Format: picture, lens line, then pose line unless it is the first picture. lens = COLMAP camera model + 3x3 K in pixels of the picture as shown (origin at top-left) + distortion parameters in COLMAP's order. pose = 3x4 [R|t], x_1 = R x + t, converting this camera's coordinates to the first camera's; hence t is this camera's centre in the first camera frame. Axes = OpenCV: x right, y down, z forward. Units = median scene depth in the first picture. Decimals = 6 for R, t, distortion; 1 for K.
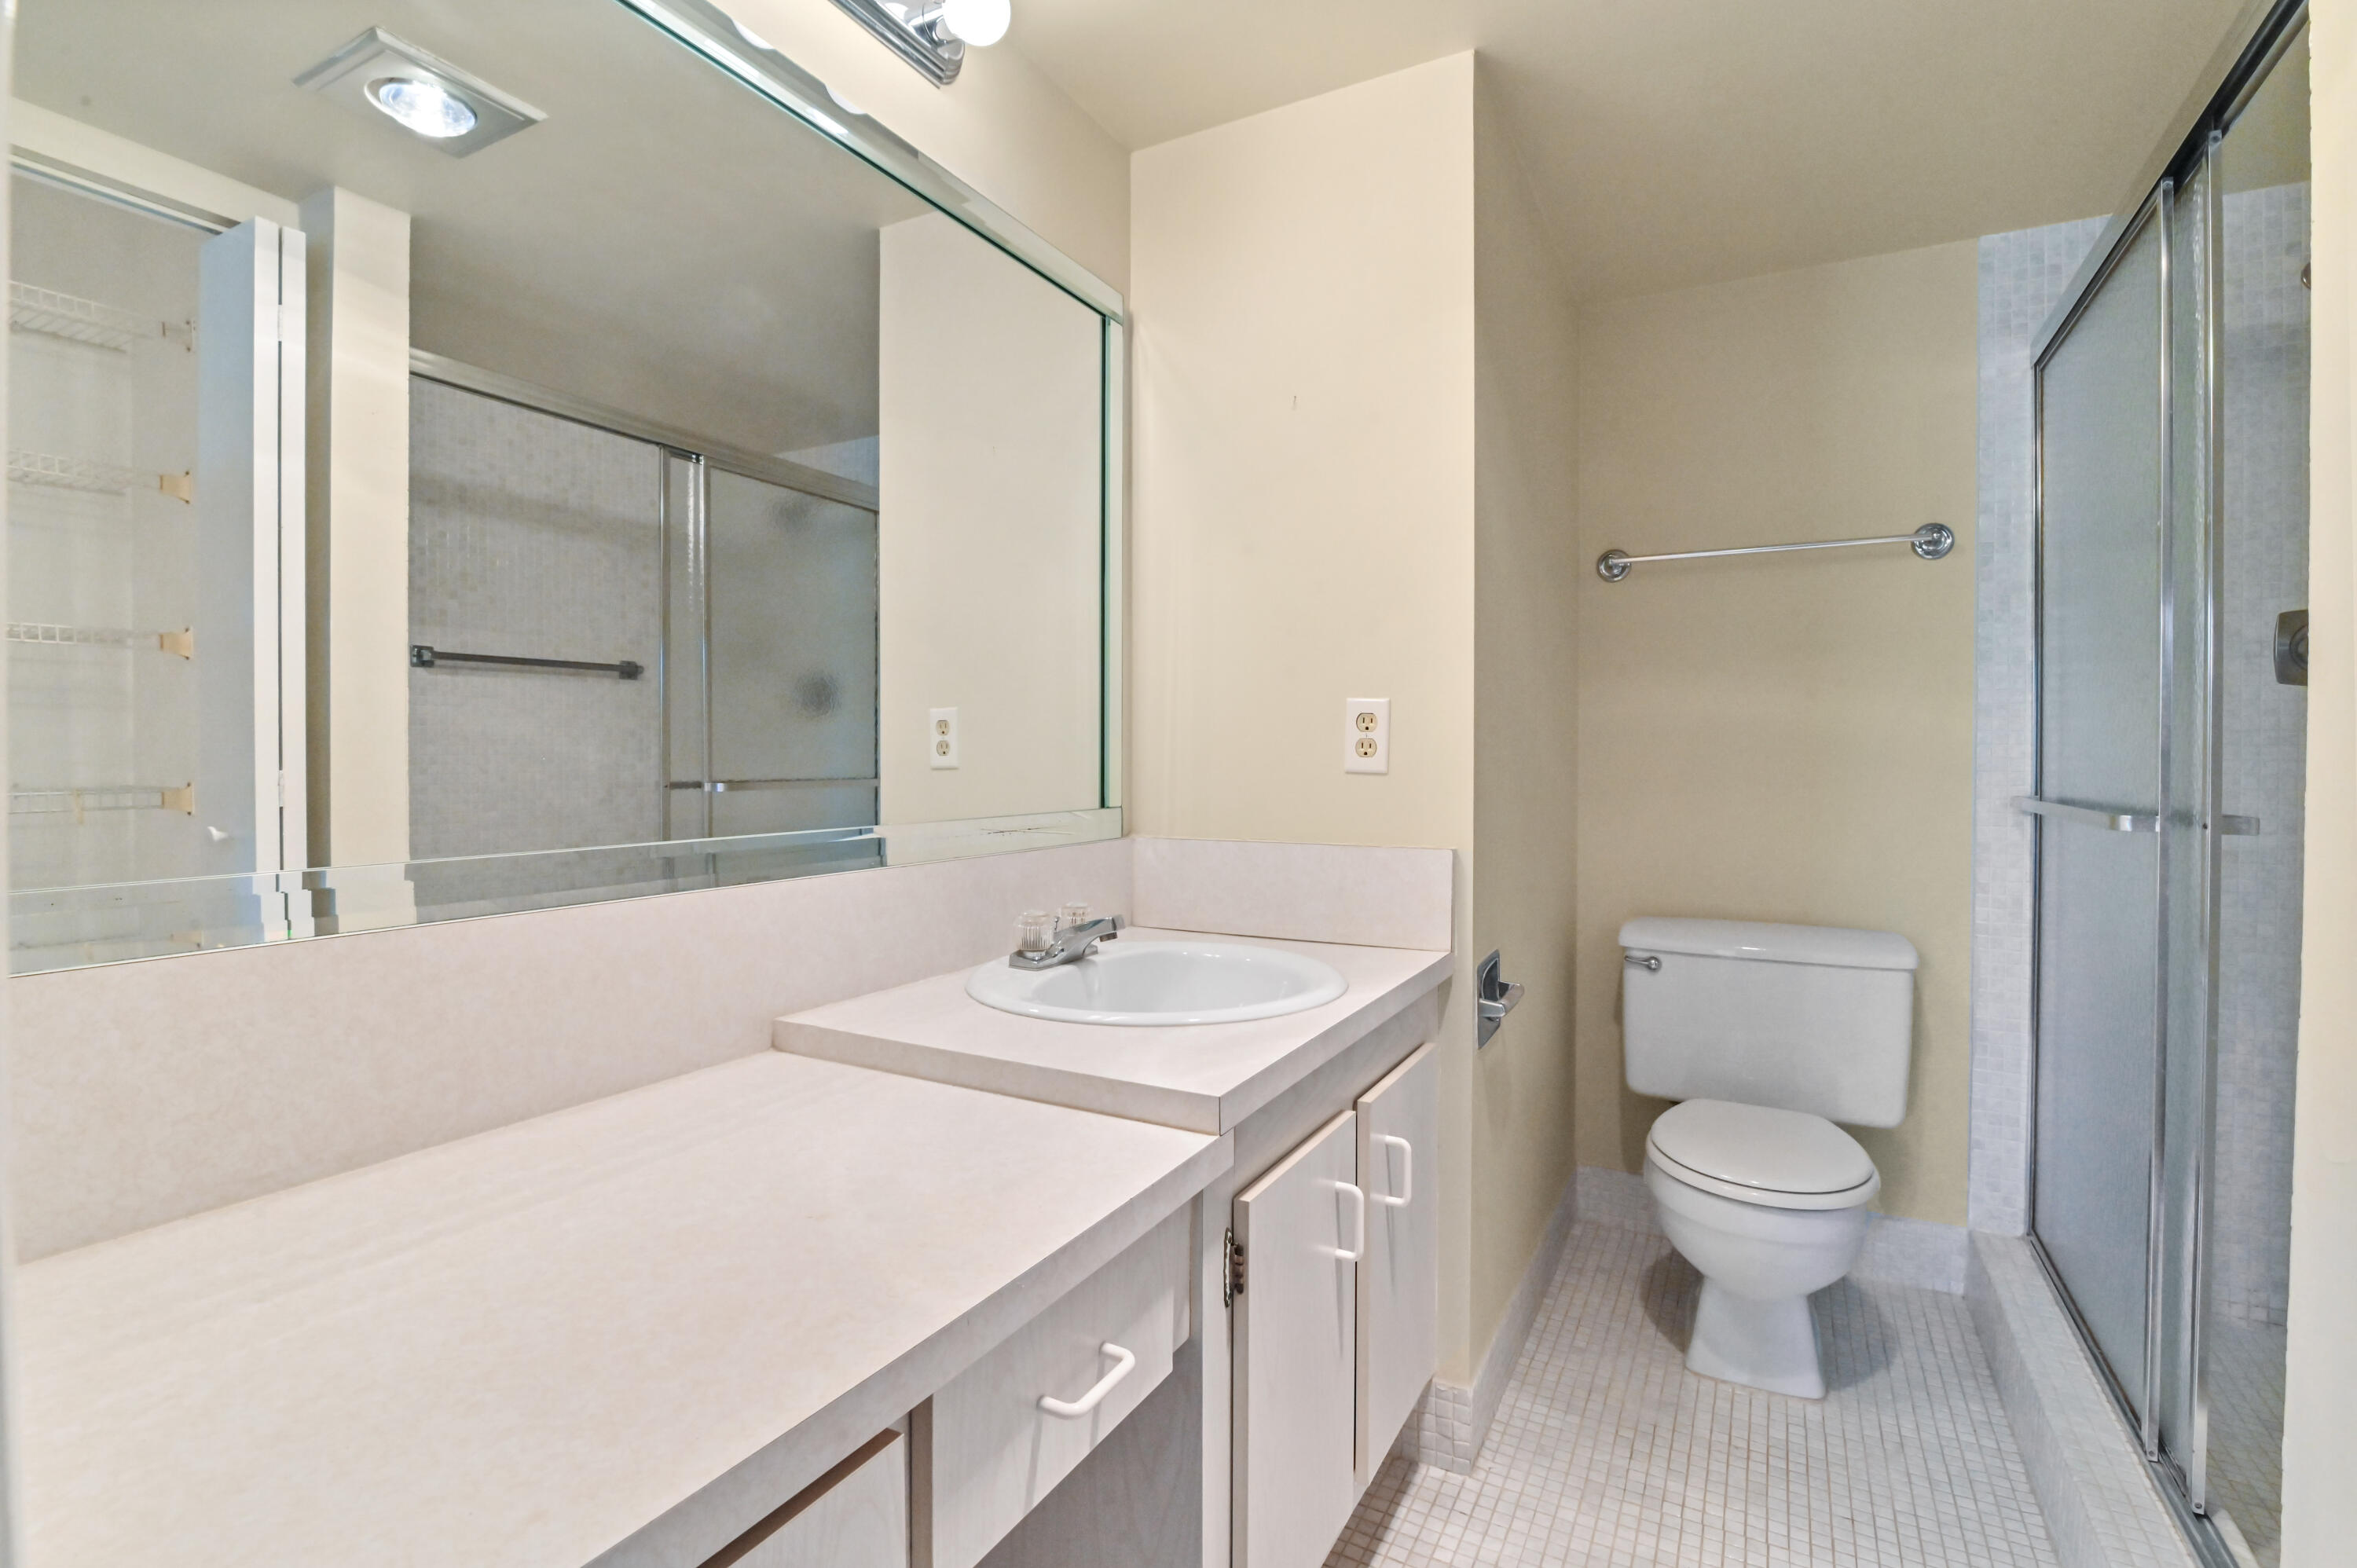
lens RADIAL K [[1094.1, 0, 1178.5], [0, 1094.1, 784.0], [0, 0, 1]] dist [-0.003885, -0.000618]
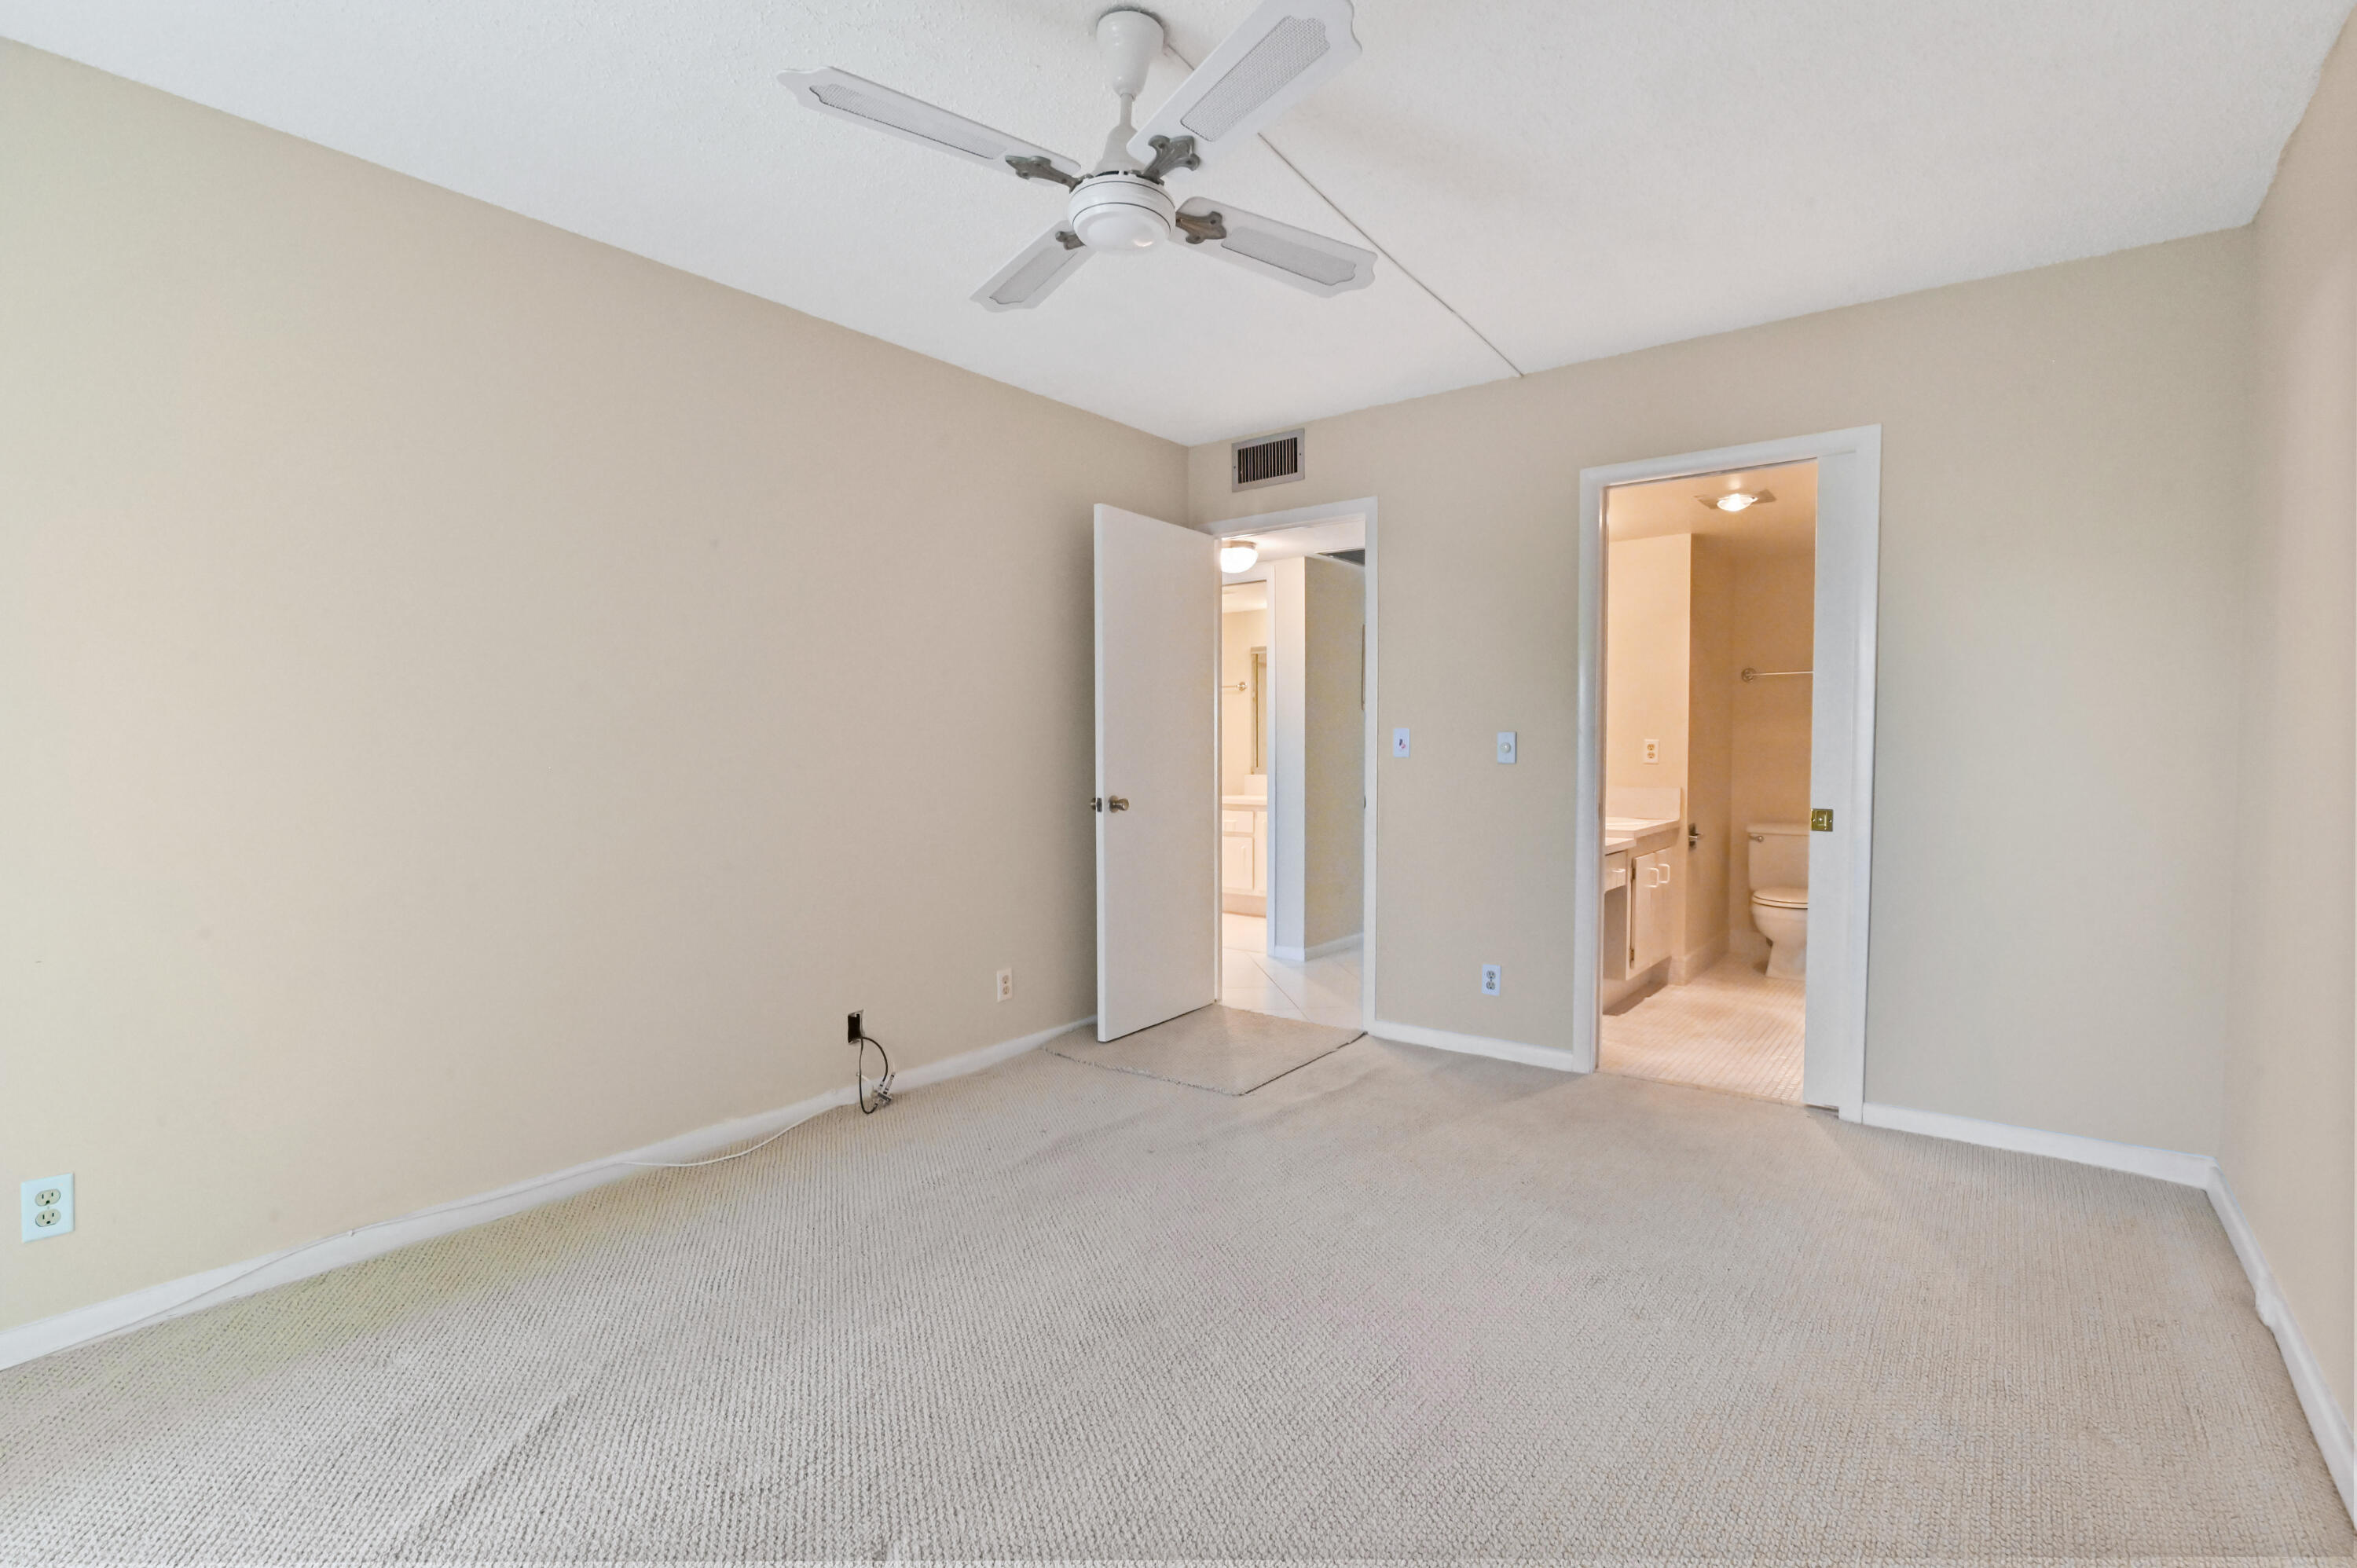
lens RADIAL K [[1094.1, 0, 1178.5], [0, 1094.1, 784.0], [0, 0, 1]] dist [-0.003885, -0.000618]
pose [[0.987672, 0.005446, -0.156440, -0.664936], [-0.003532, 0.999915, 0.012512, 0.013913], [0.156495, -0.011805, 0.987608, -2.269438]]
